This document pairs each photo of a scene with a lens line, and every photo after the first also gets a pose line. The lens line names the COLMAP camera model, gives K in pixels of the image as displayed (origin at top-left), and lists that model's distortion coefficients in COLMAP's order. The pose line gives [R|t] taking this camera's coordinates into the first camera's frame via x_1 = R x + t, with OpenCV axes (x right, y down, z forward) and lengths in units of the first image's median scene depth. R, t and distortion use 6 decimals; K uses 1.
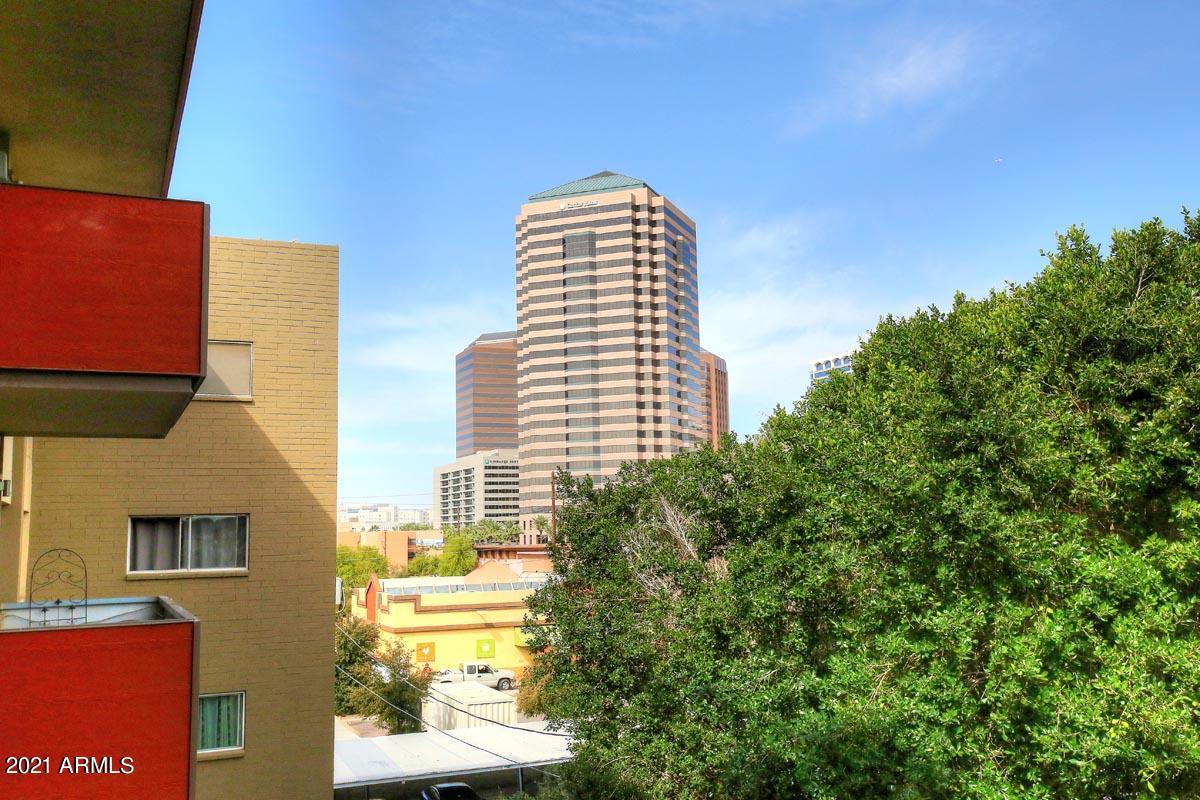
lens RADIAL K [[1082.7, 0, 599.8], [0, 1082.7, 405.0], [0, 0, 1]] dist [0.058456, 0.007834]
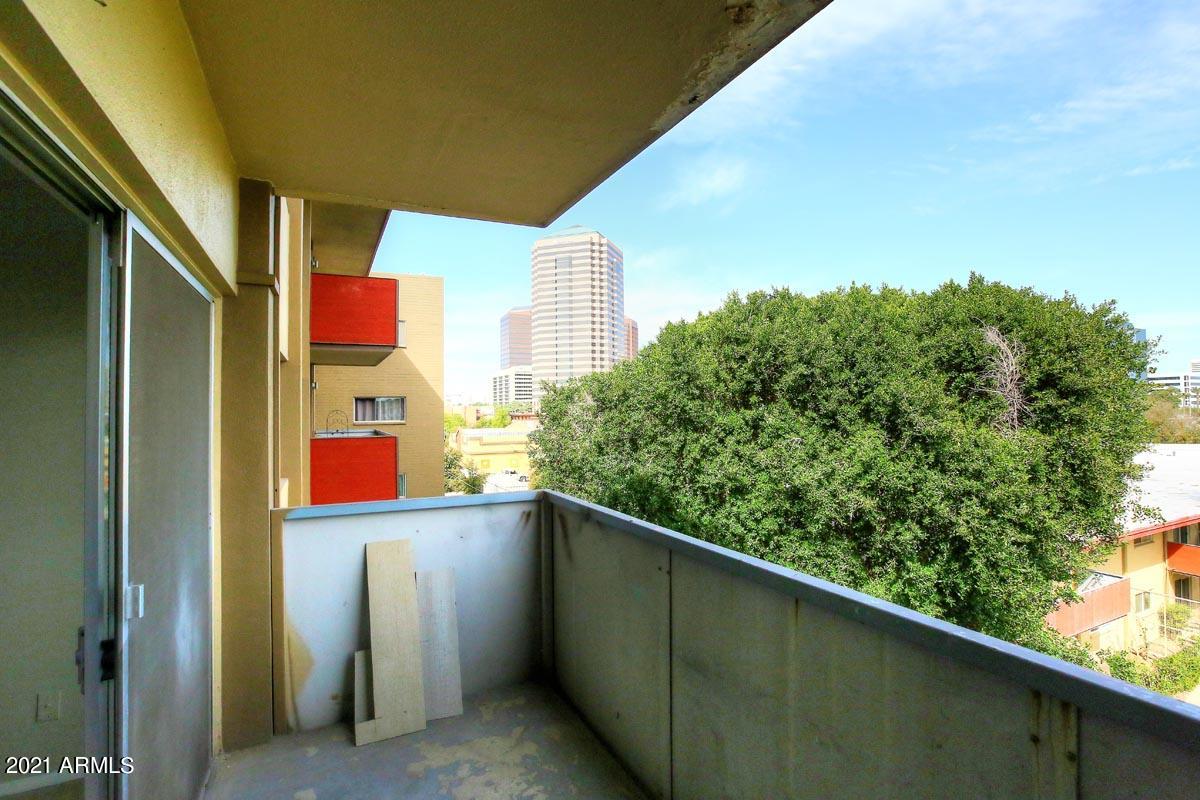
lens RADIAL K [[546.4, 0, 600.8], [0, 546.4, 390.8], [0, 0, 1]] dist [-0.044802, 0.012867]
pose [[0.998690, 0.010201, 0.050139, 0.048247], [-0.014449, 0.996268, 0.085096, -0.026626], [-0.049083, -0.085709, 0.995110, -0.247091]]
